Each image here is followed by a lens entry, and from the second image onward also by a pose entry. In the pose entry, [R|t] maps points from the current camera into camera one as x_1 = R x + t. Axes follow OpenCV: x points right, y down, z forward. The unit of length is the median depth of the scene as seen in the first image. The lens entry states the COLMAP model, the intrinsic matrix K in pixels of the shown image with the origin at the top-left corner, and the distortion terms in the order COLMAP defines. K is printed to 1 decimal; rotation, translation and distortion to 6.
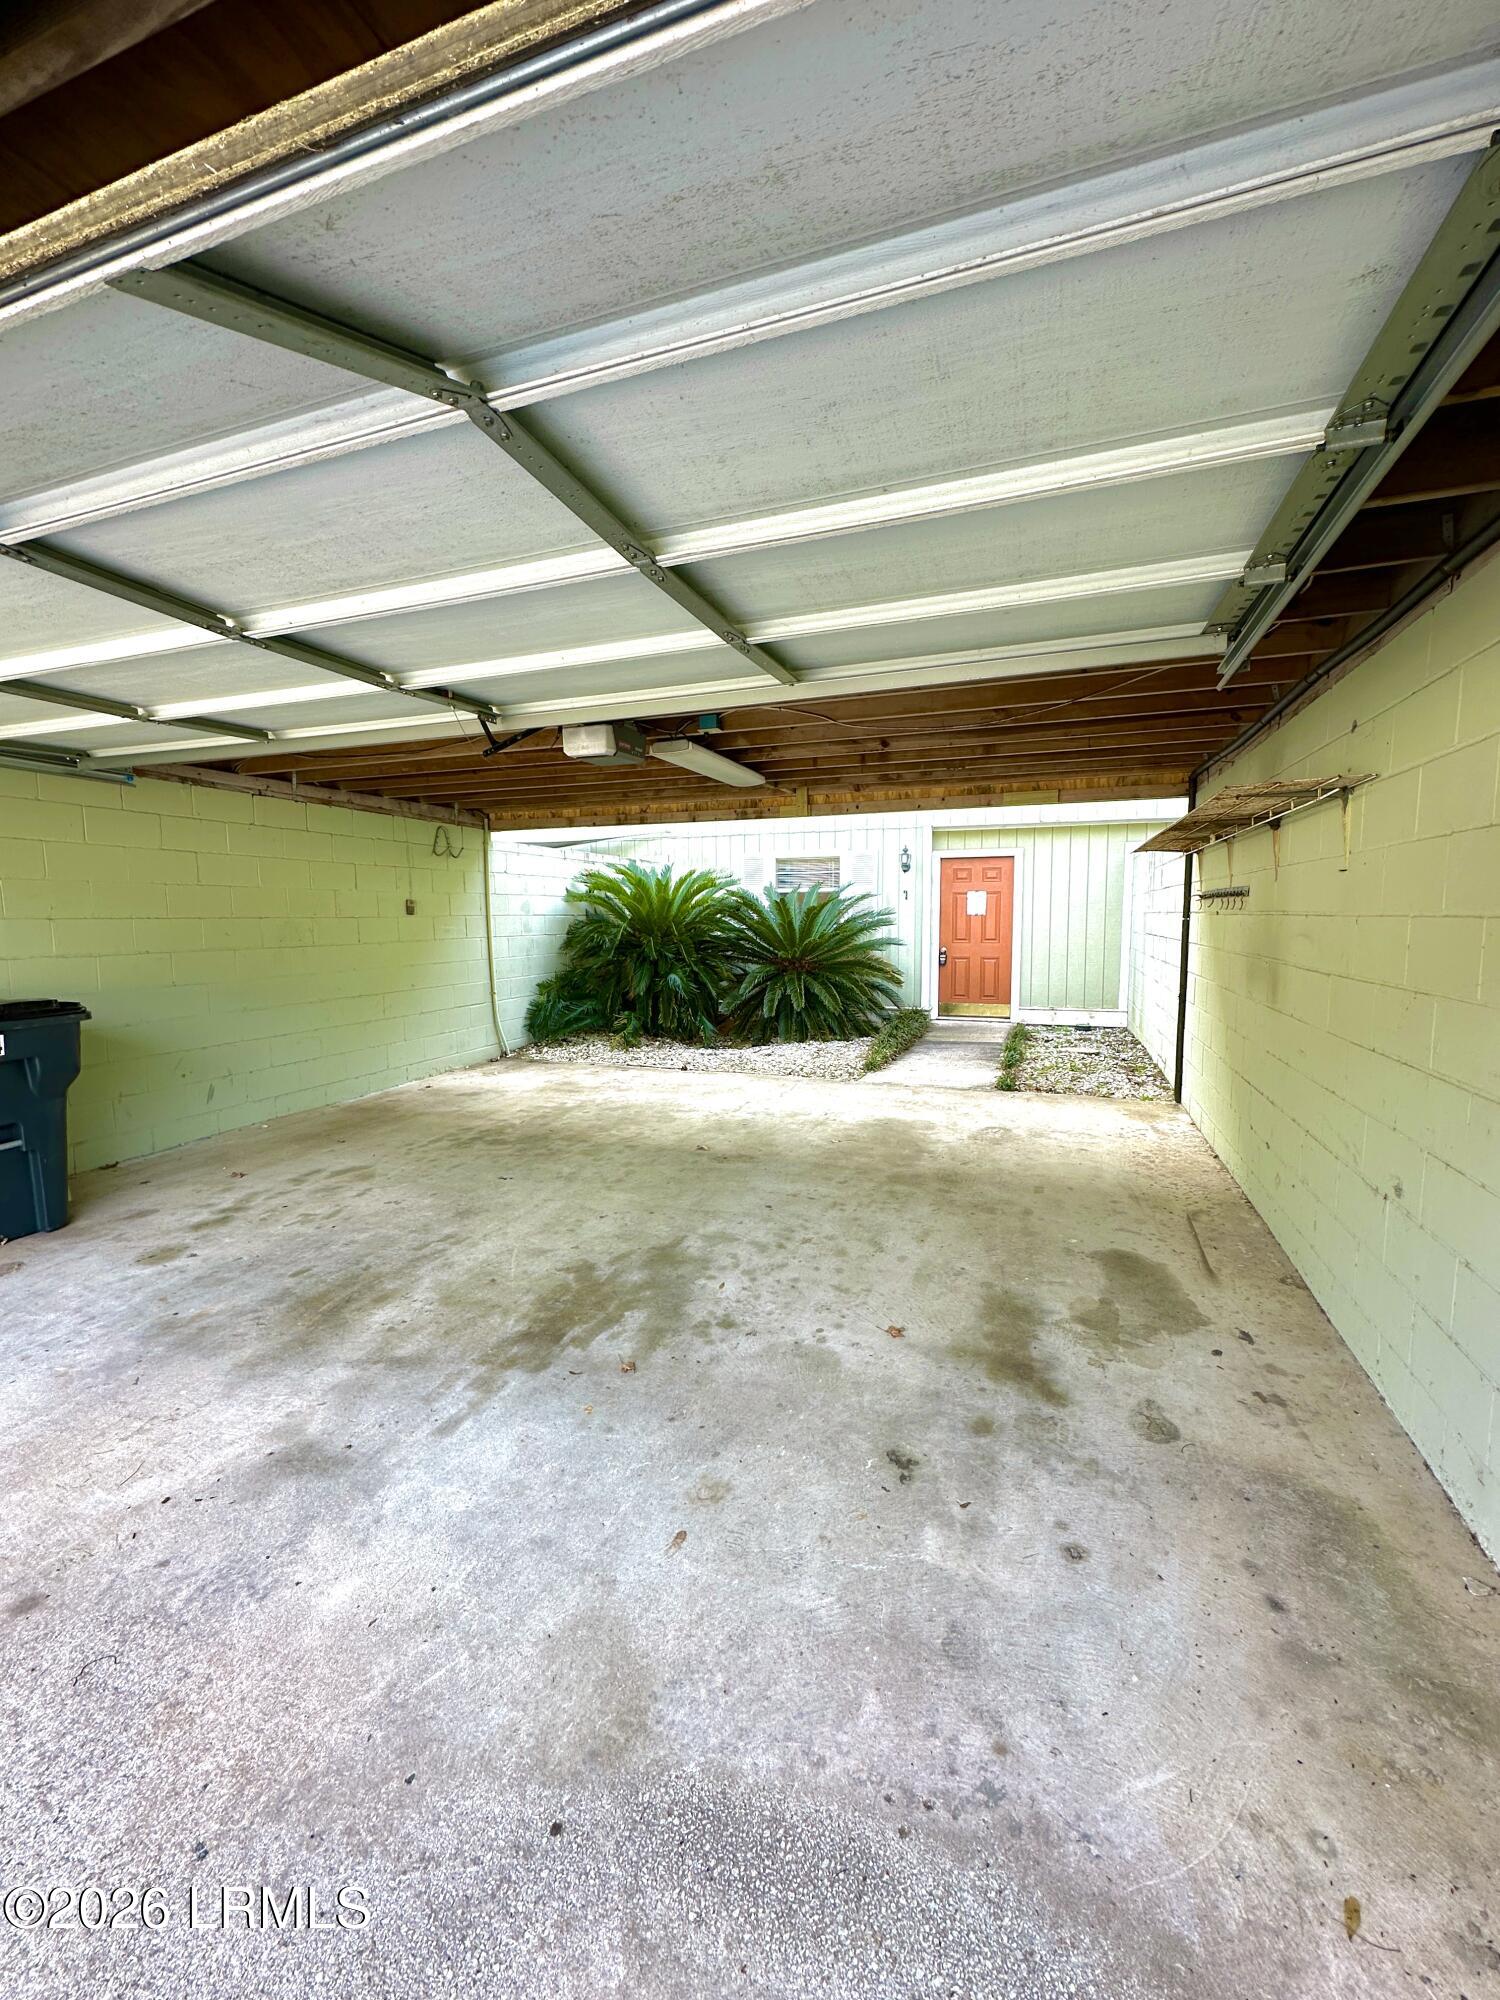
lens RADIAL K [[800.8, 0, 750.0], [0, 800.8, 1000.0], [0, 0, 1]] dist [0.000810, 0.000065]
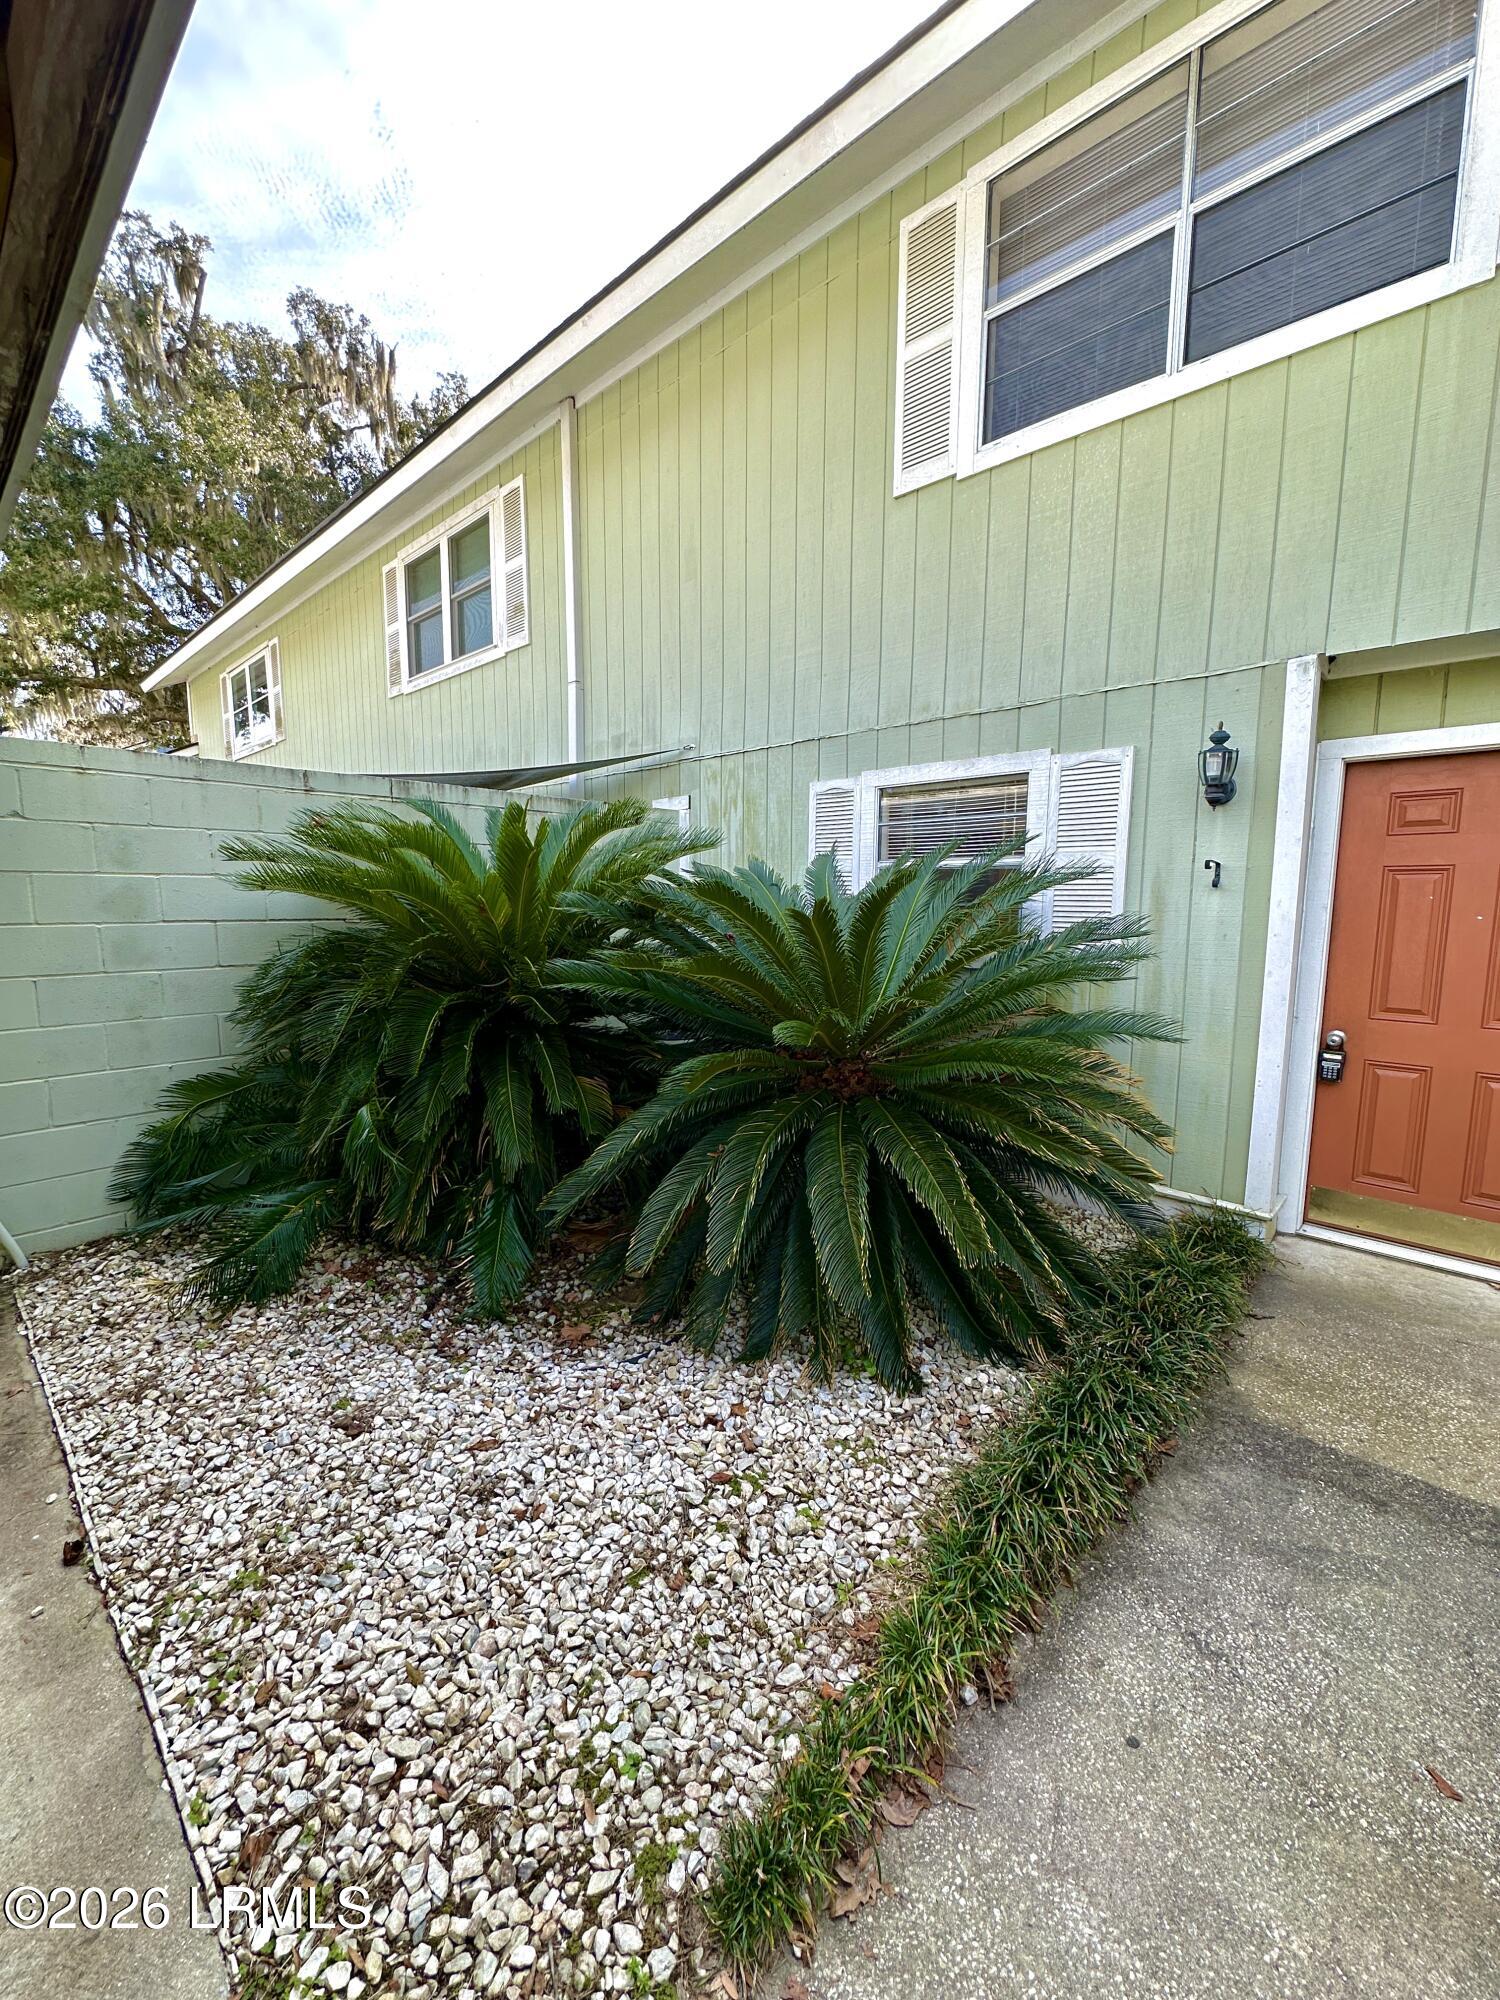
lens RADIAL K [[800.8, 0, 750.0], [0, 800.8, 1000.0], [0, 0, 1]] dist [0.000810, 0.000065]
pose [[0.922400, 0.059761, -0.381586, 0.151775], [-0.051699, 0.998170, 0.031356, -0.081810], [0.382761, -0.009195, 0.923801, 0.636761]]
